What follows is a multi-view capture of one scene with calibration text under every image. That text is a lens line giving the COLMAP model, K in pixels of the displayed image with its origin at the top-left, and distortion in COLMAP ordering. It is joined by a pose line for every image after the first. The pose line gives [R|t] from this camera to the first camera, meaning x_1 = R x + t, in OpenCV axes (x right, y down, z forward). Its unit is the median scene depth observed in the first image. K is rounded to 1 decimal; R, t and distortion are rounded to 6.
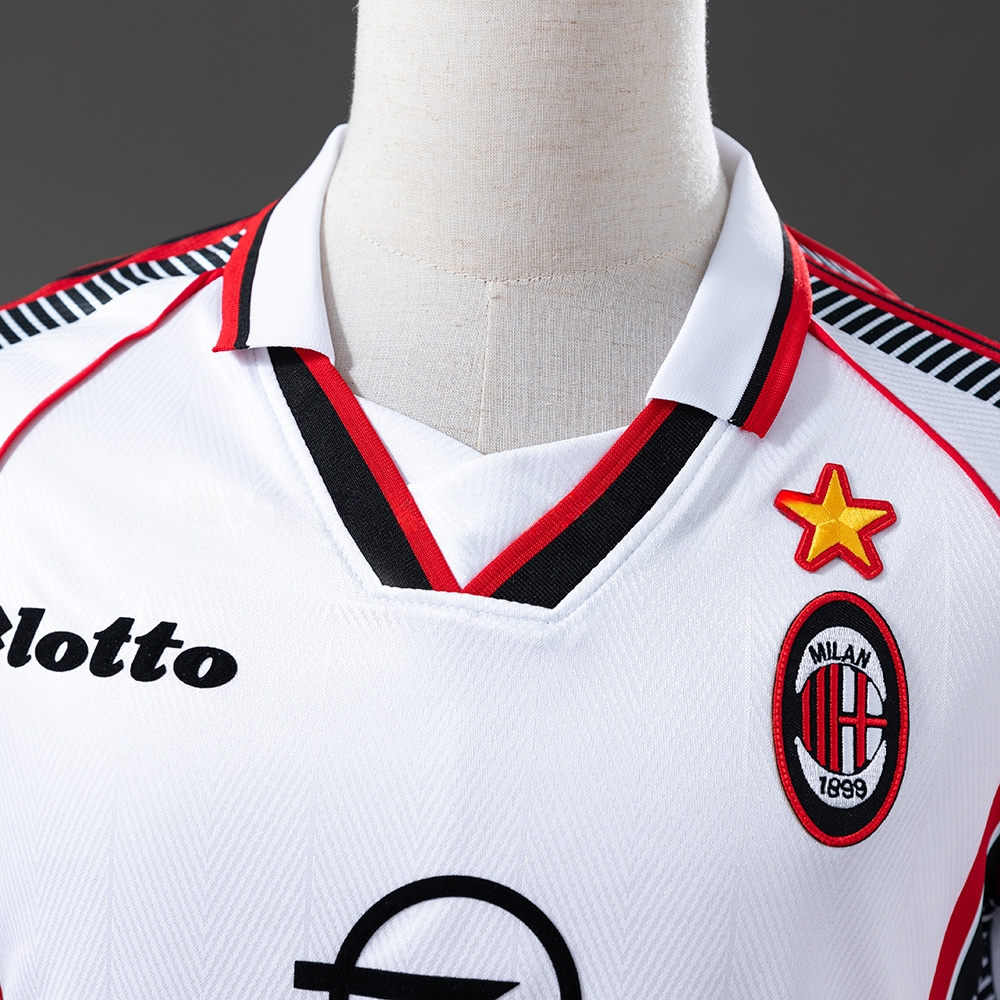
lens RADIAL K [[2235.3, 0, 503.5], [0, 2235.3, 502.6], [0, 0, 1]] dist [0.045690, 0.000000]
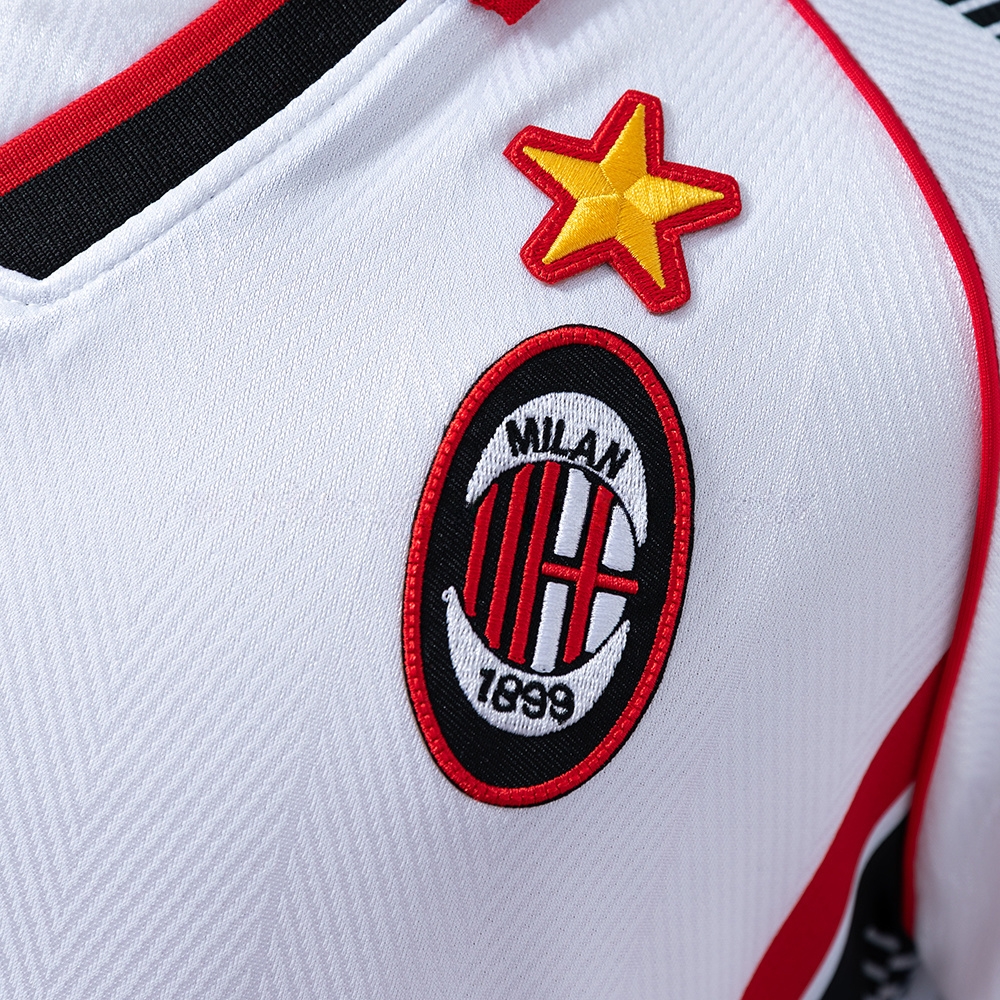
lens RADIAL K [[2403.8, 0, 500.8], [0, 2403.8, 495.5], [0, 0, 1]] dist [0.032095, 0.000000]
pose [[0.978358, 0.149054, -0.143524, 0.217797], [-0.139064, 0.987259, 0.077342, 0.038405], [0.153223, -0.055709, 0.986620, 0.446049]]
